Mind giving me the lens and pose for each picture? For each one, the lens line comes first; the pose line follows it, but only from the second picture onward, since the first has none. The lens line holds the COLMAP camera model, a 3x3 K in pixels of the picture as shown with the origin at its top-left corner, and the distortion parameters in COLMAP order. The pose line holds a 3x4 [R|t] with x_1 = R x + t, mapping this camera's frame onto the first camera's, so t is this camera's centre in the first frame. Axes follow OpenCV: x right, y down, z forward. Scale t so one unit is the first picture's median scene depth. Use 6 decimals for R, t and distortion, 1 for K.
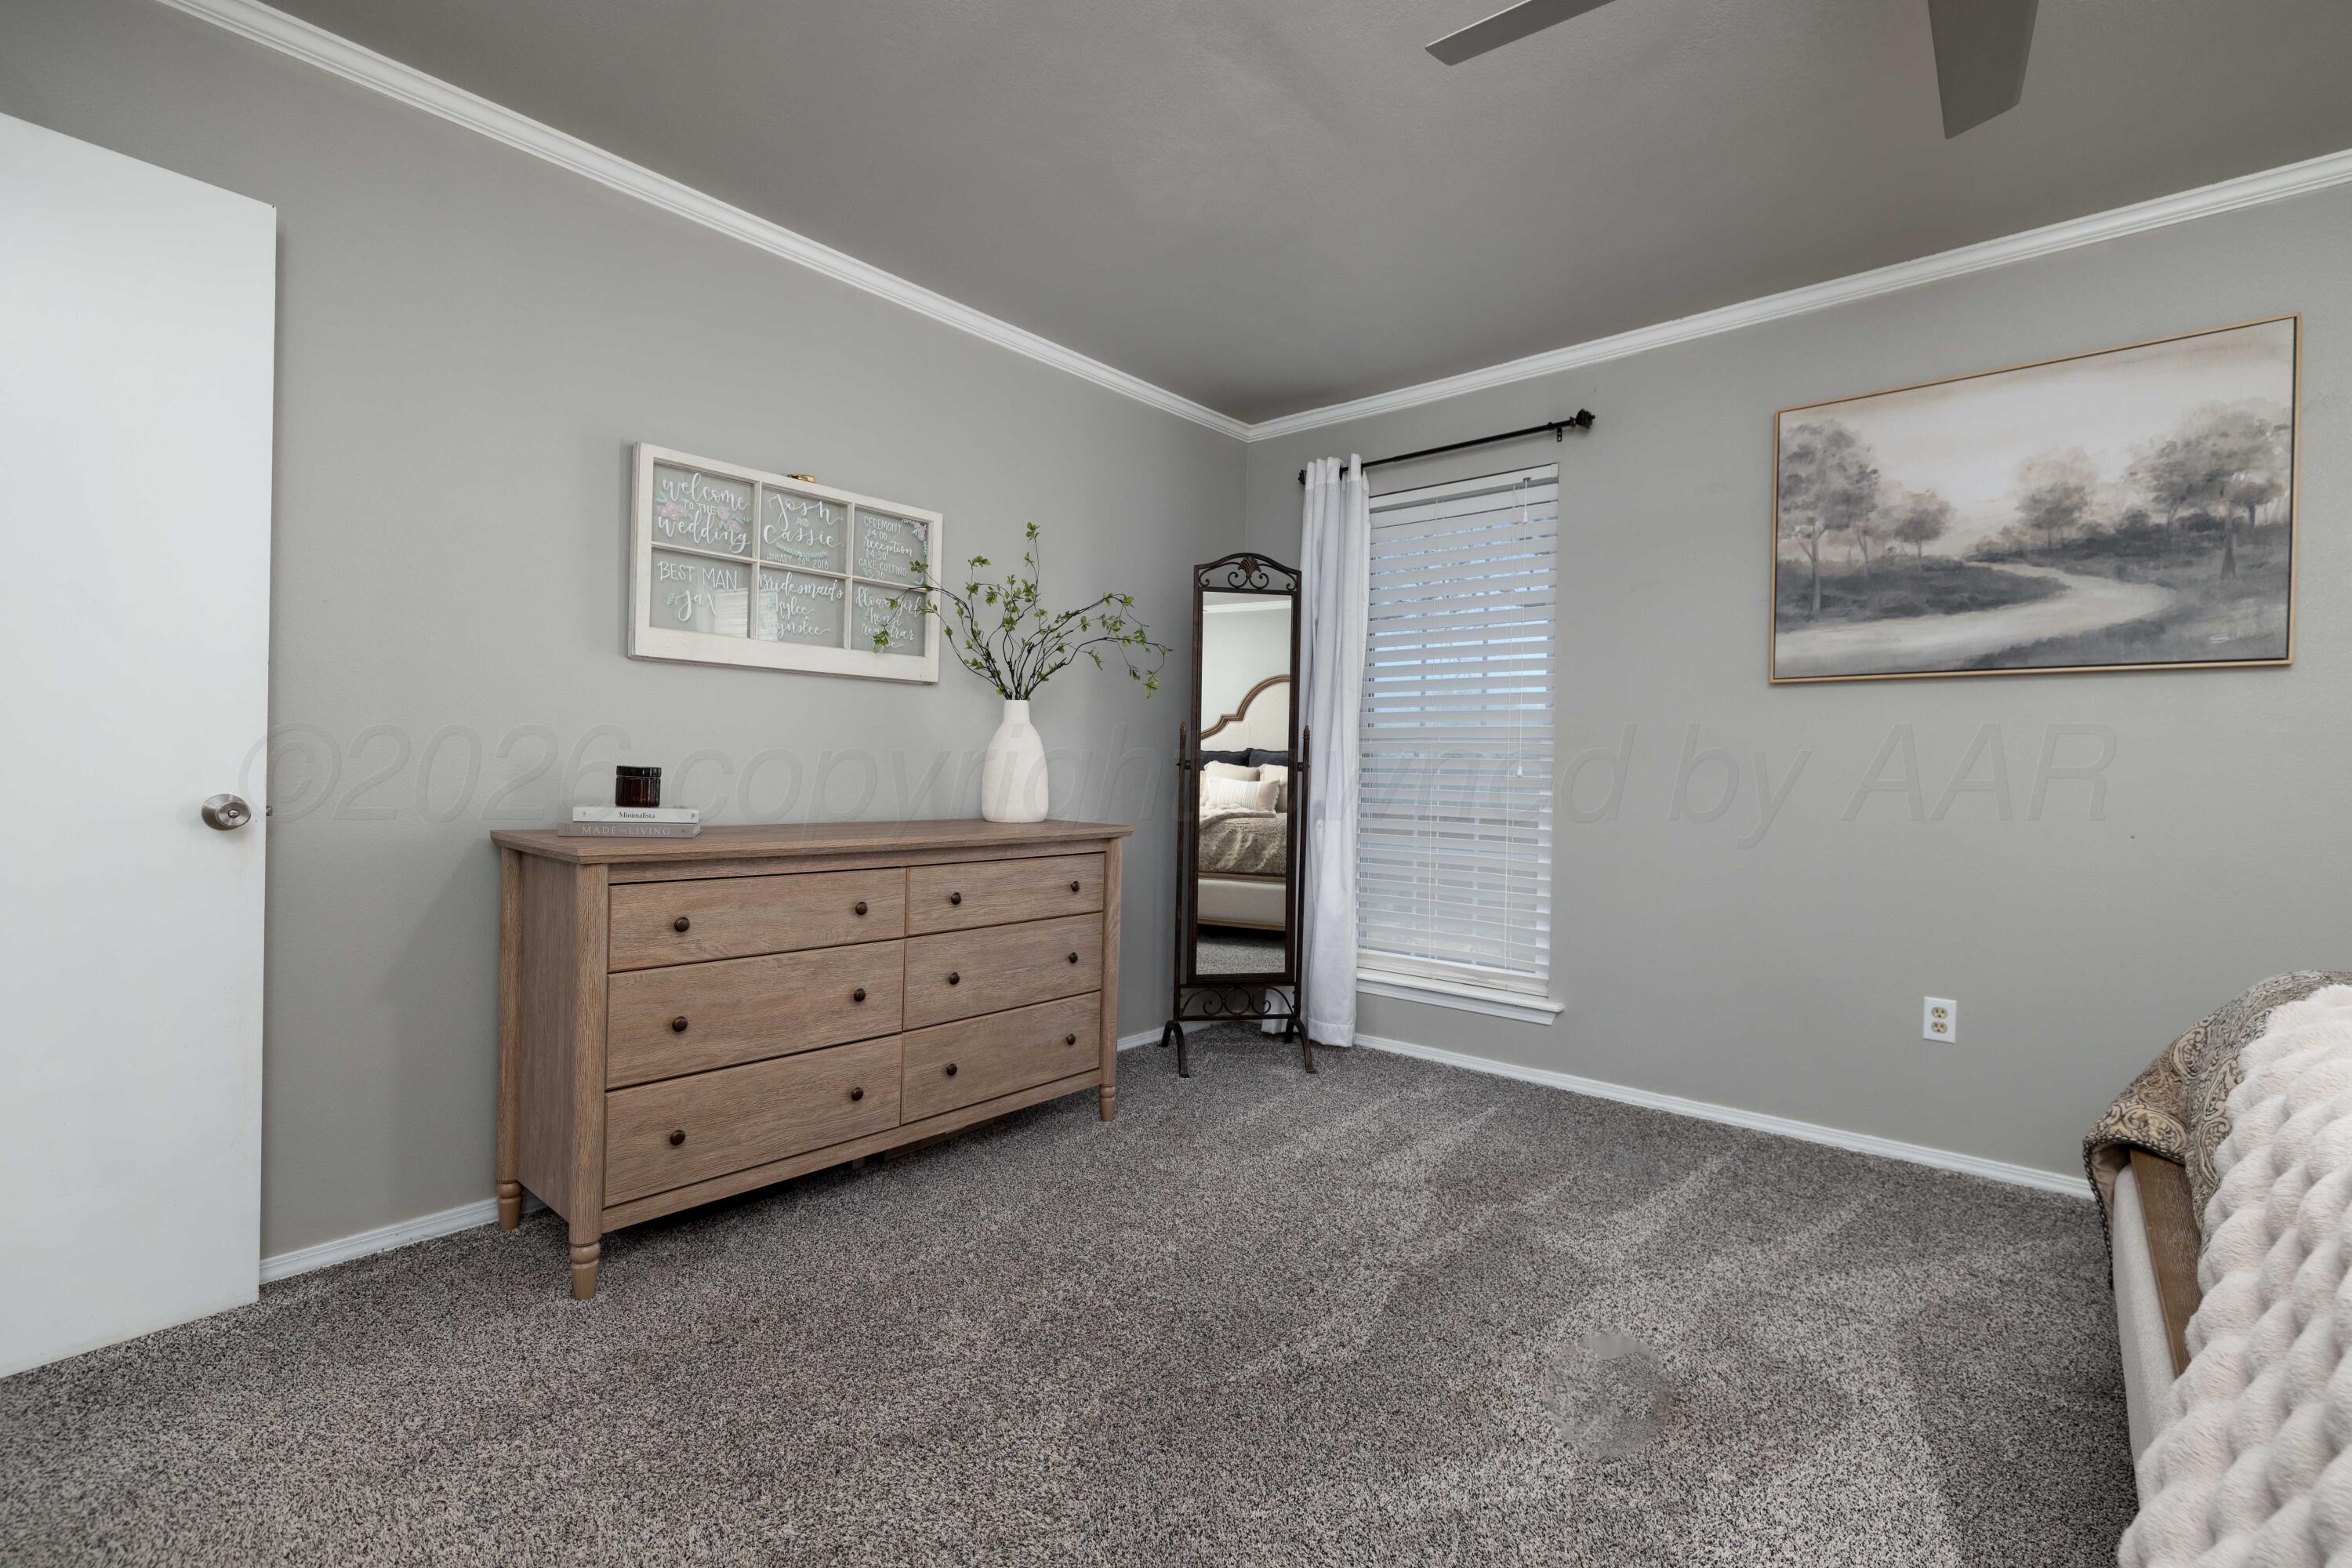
lens RADIAL K [[1056.6, 0, 1163.2], [0, 1056.6, 779.9], [0, 0, 1]] dist [-0.005108, 0.000259]
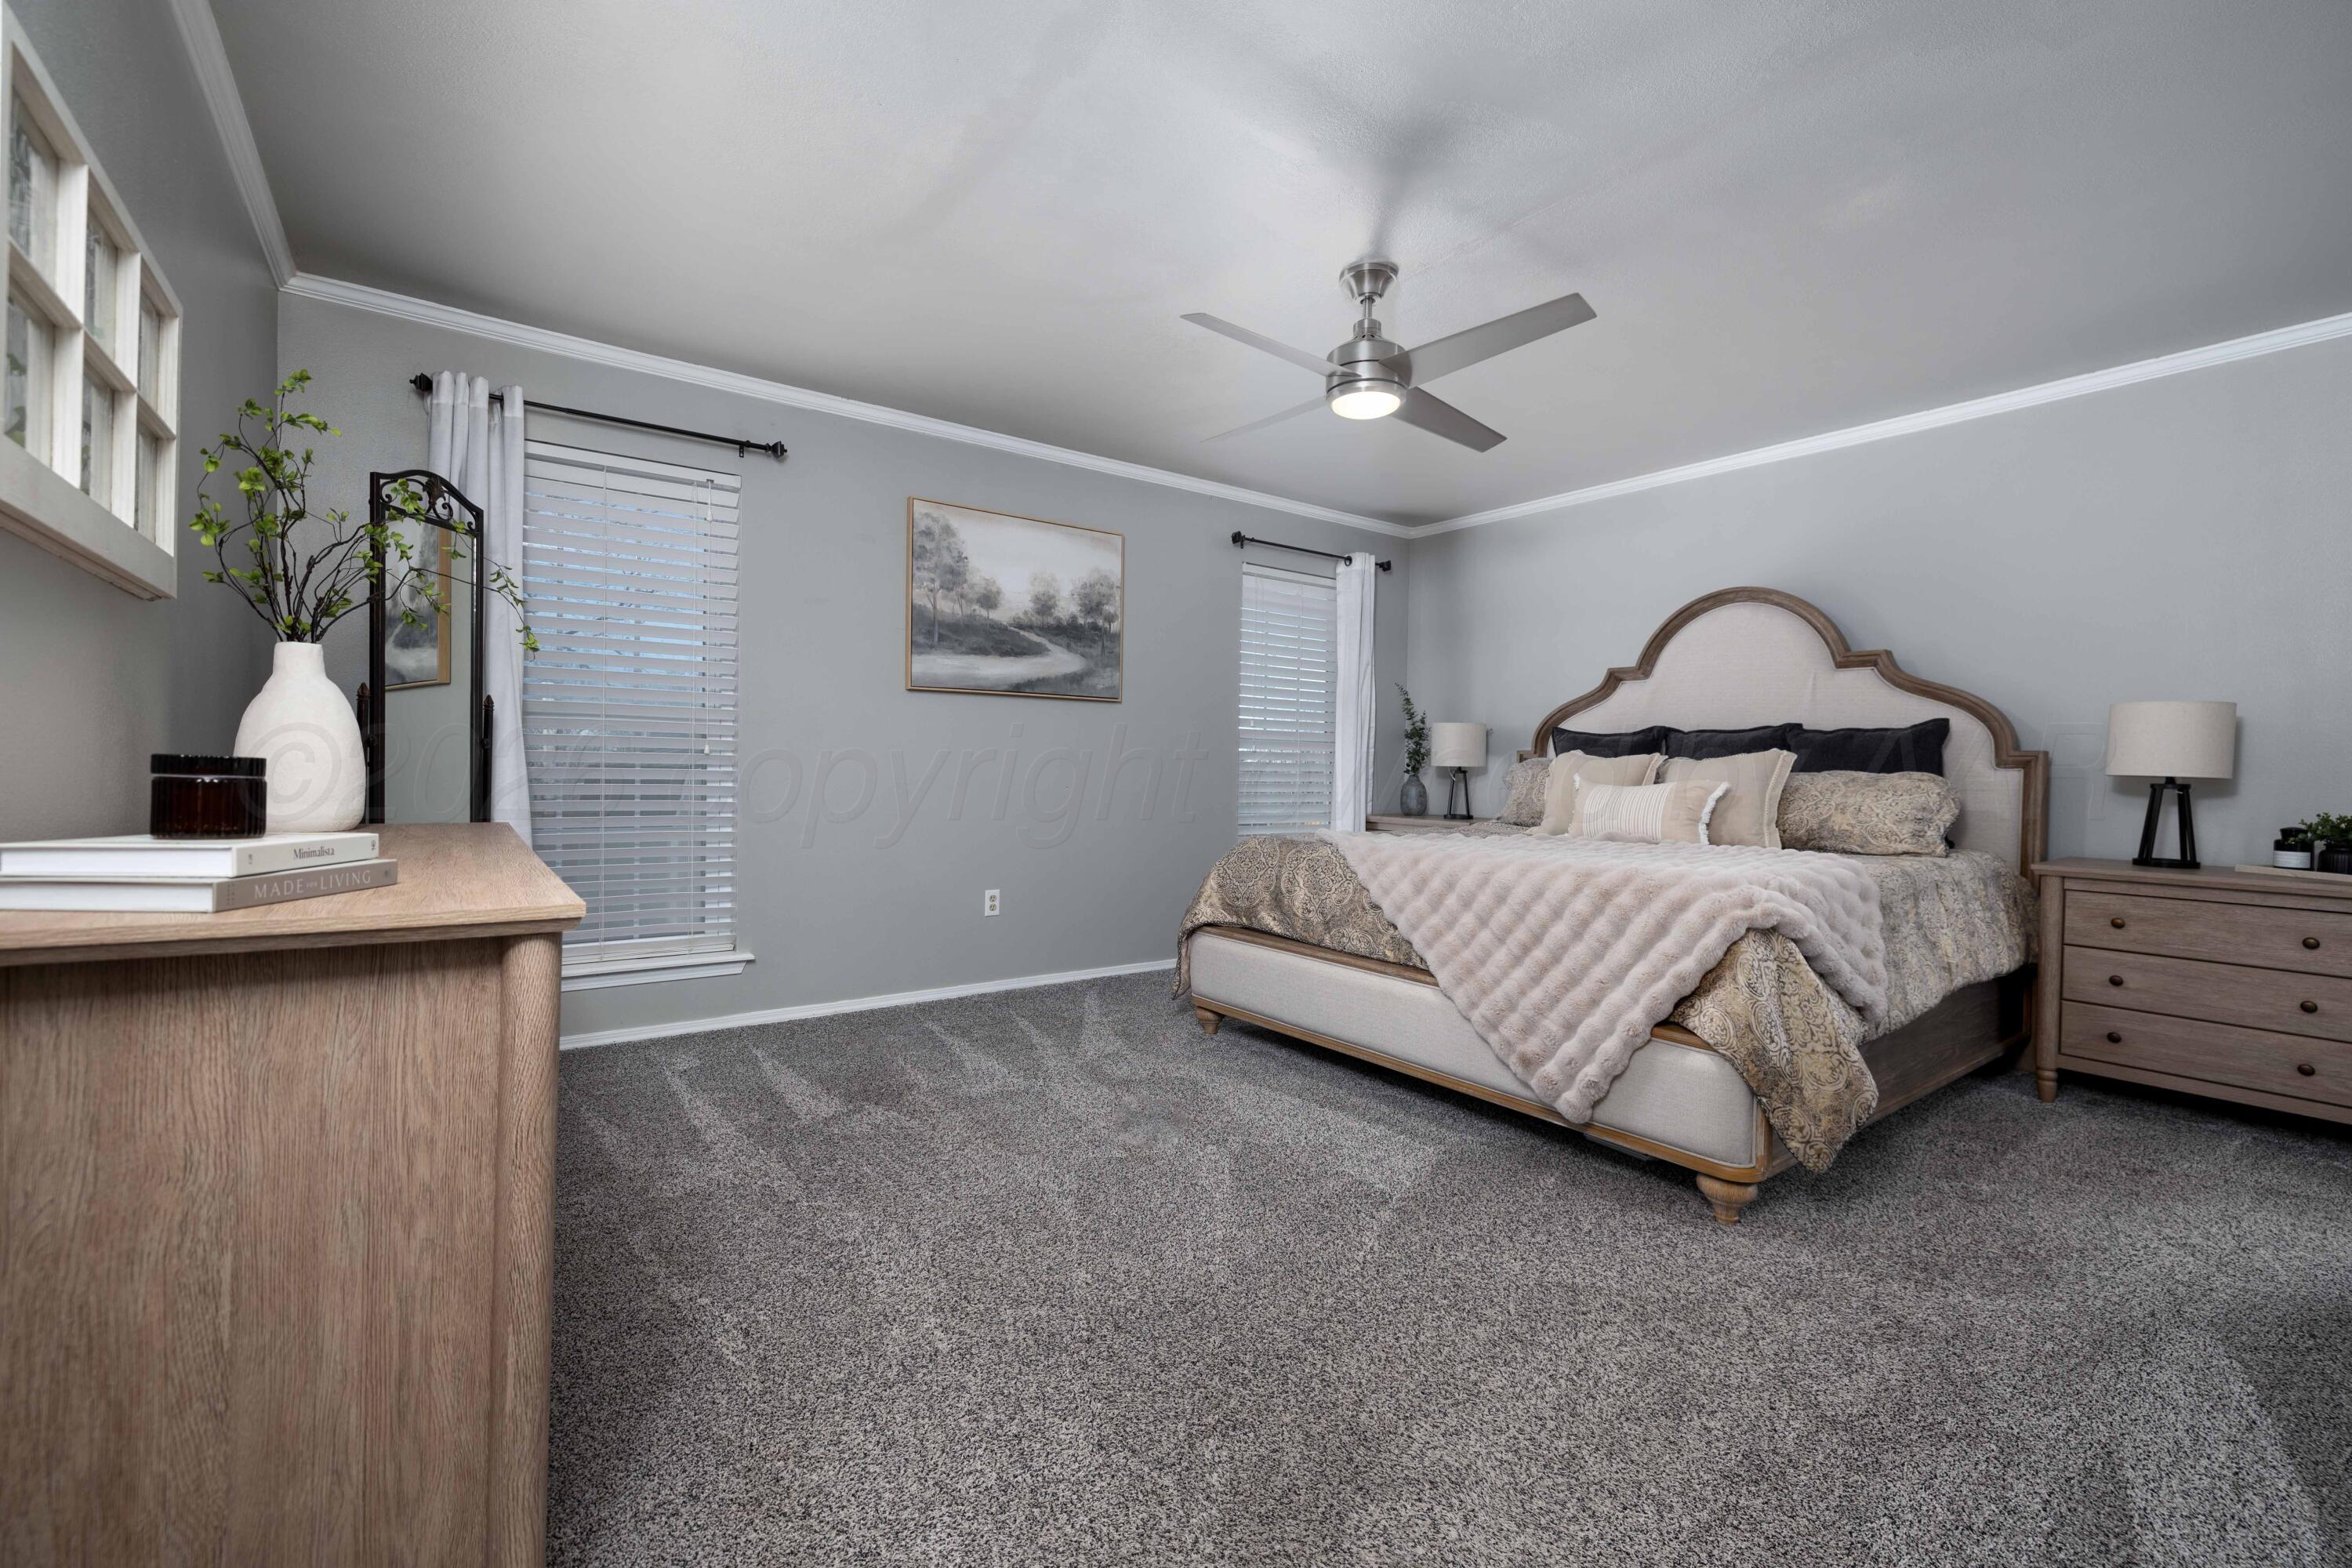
lens RADIAL K [[988.6, 0, 1171.5], [0, 988.6, 783.7], [0, 0, 1]] dist [-0.003418, -0.000074]
pose [[0.216545, -0.033580, 0.975695, -0.703748], [-0.003654, 0.999373, 0.035206, -0.013700], [-0.976266, -0.011189, 0.216287, 0.397459]]
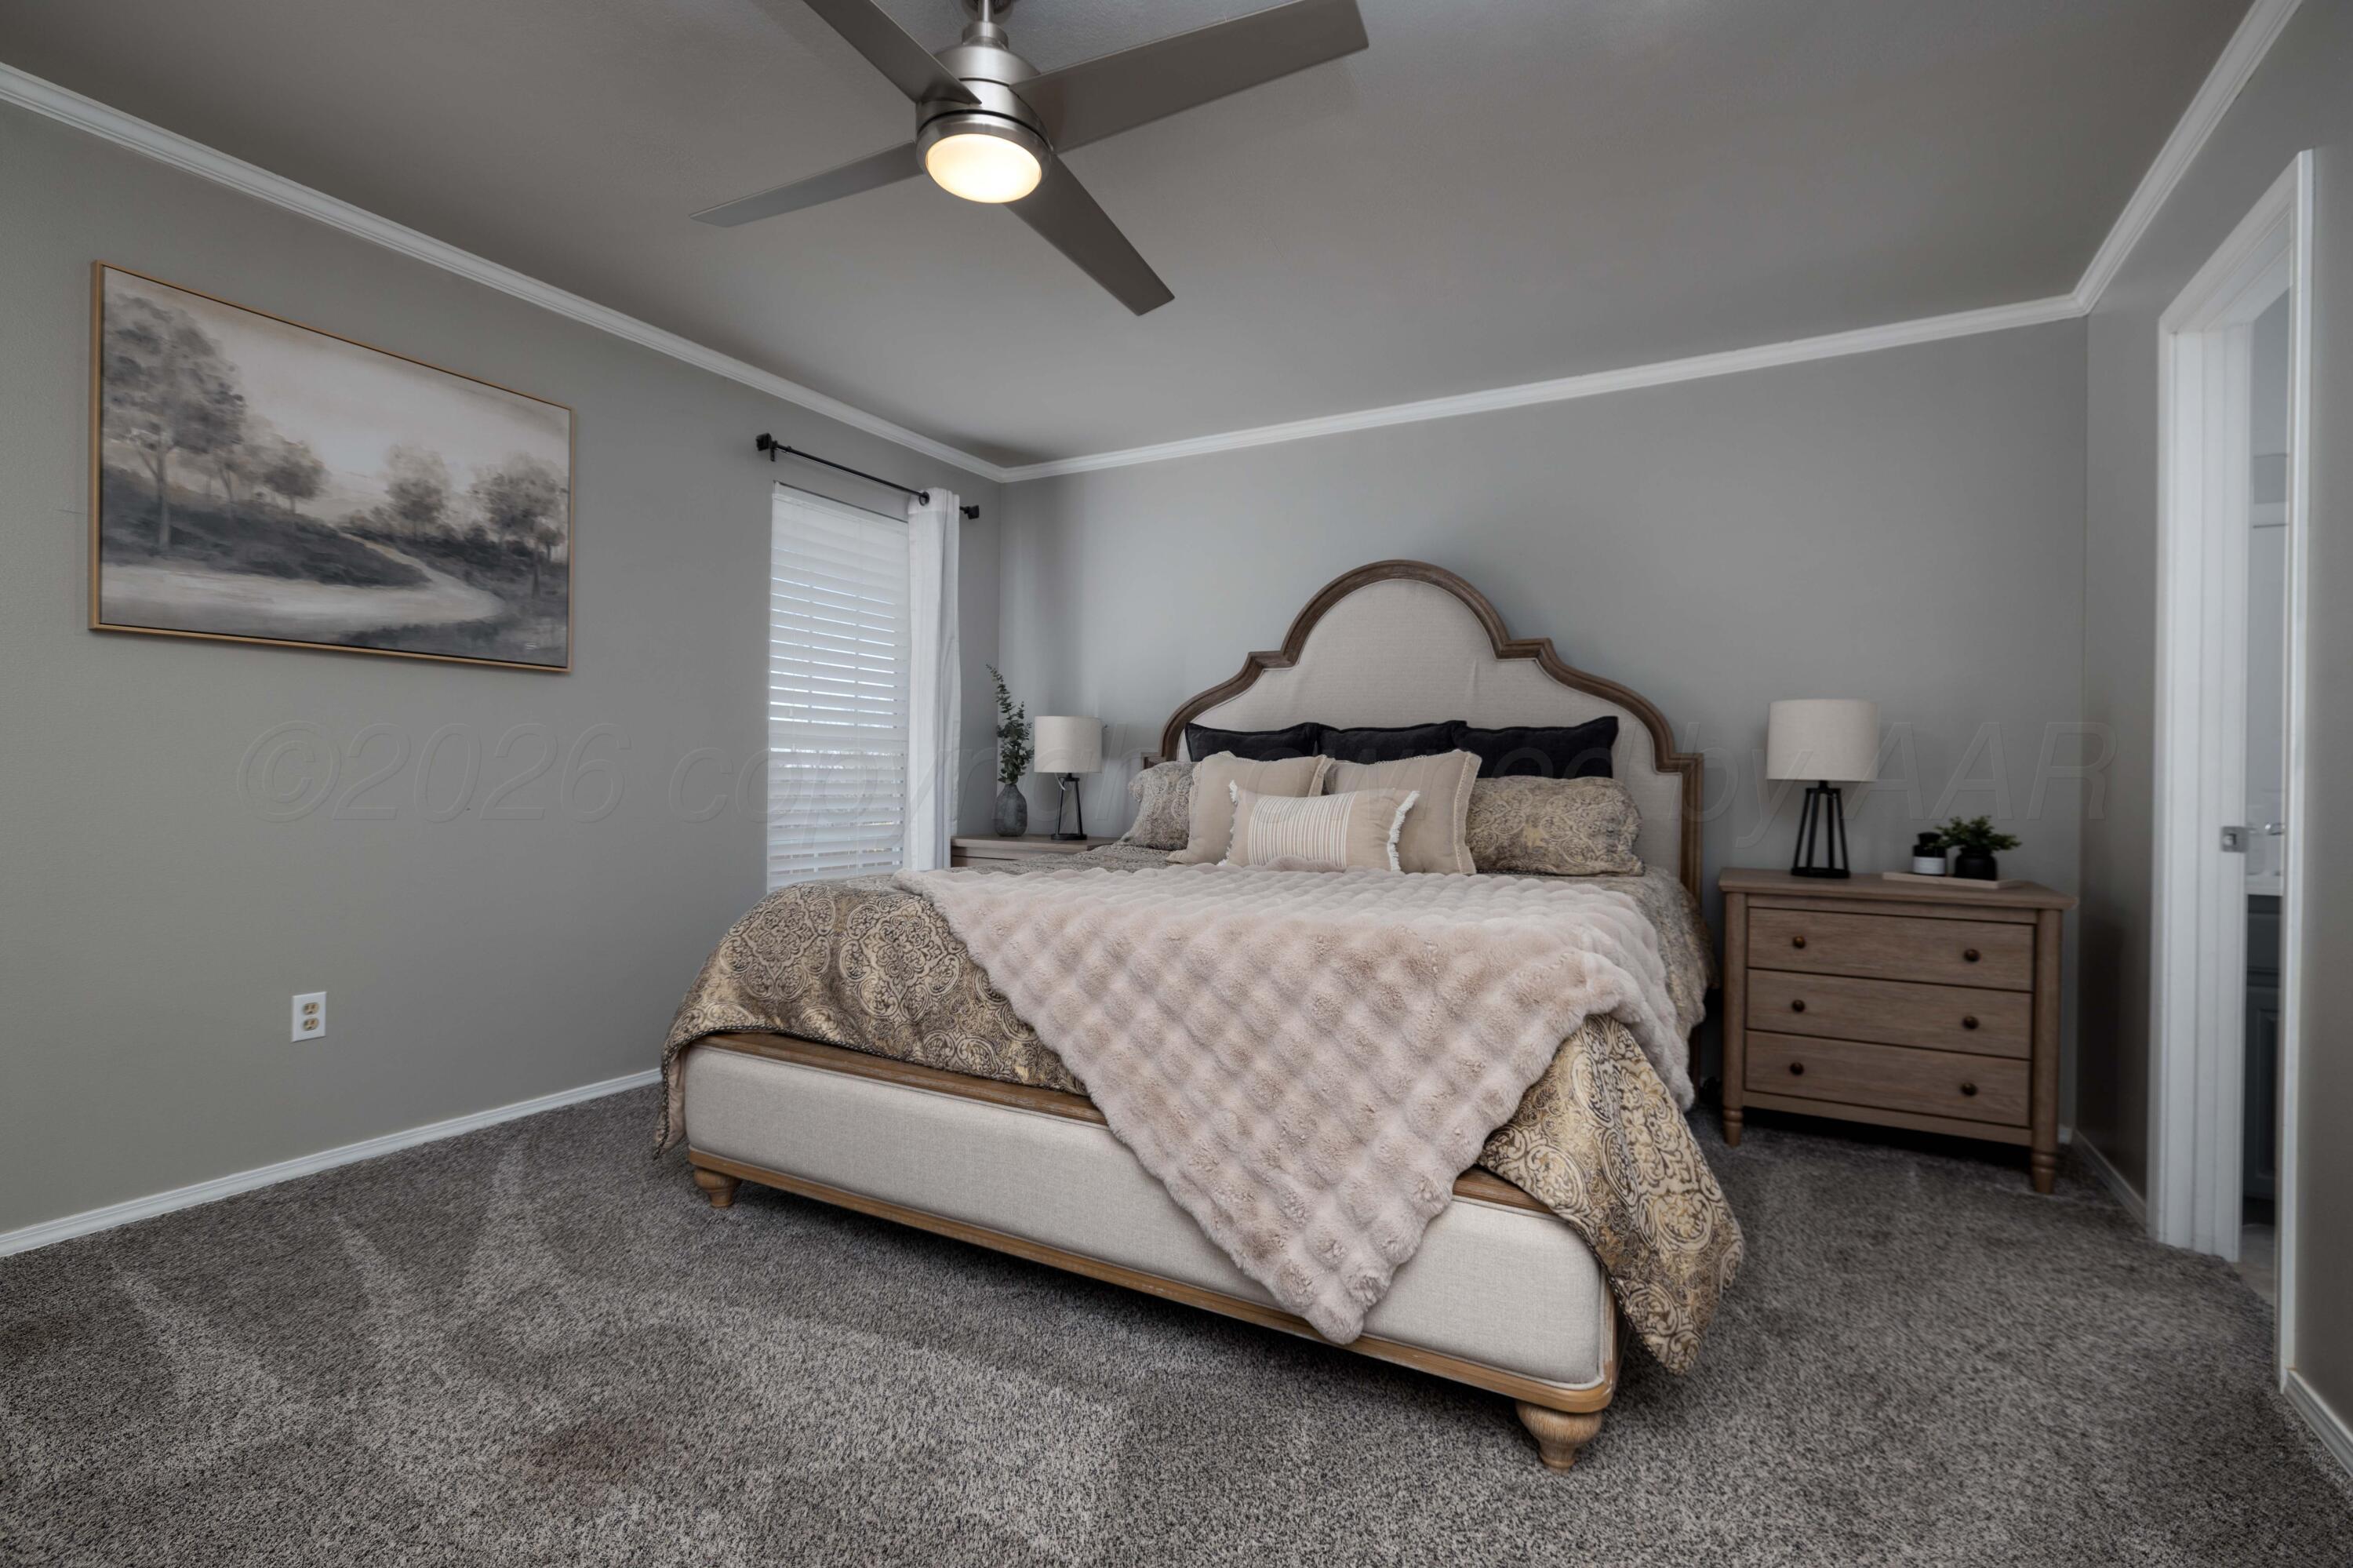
lens RADIAL K [[1057.1, 0, 1165.1], [0, 1057.1, 782.5], [0, 0, 1]] dist [-0.005108, 0.000259]
pose [[-0.199595, -0.025240, 0.979553, -0.324598], [-0.006566, 0.999680, 0.024420, -0.007172], [-0.979856, -0.001558, -0.199697, 0.445689]]
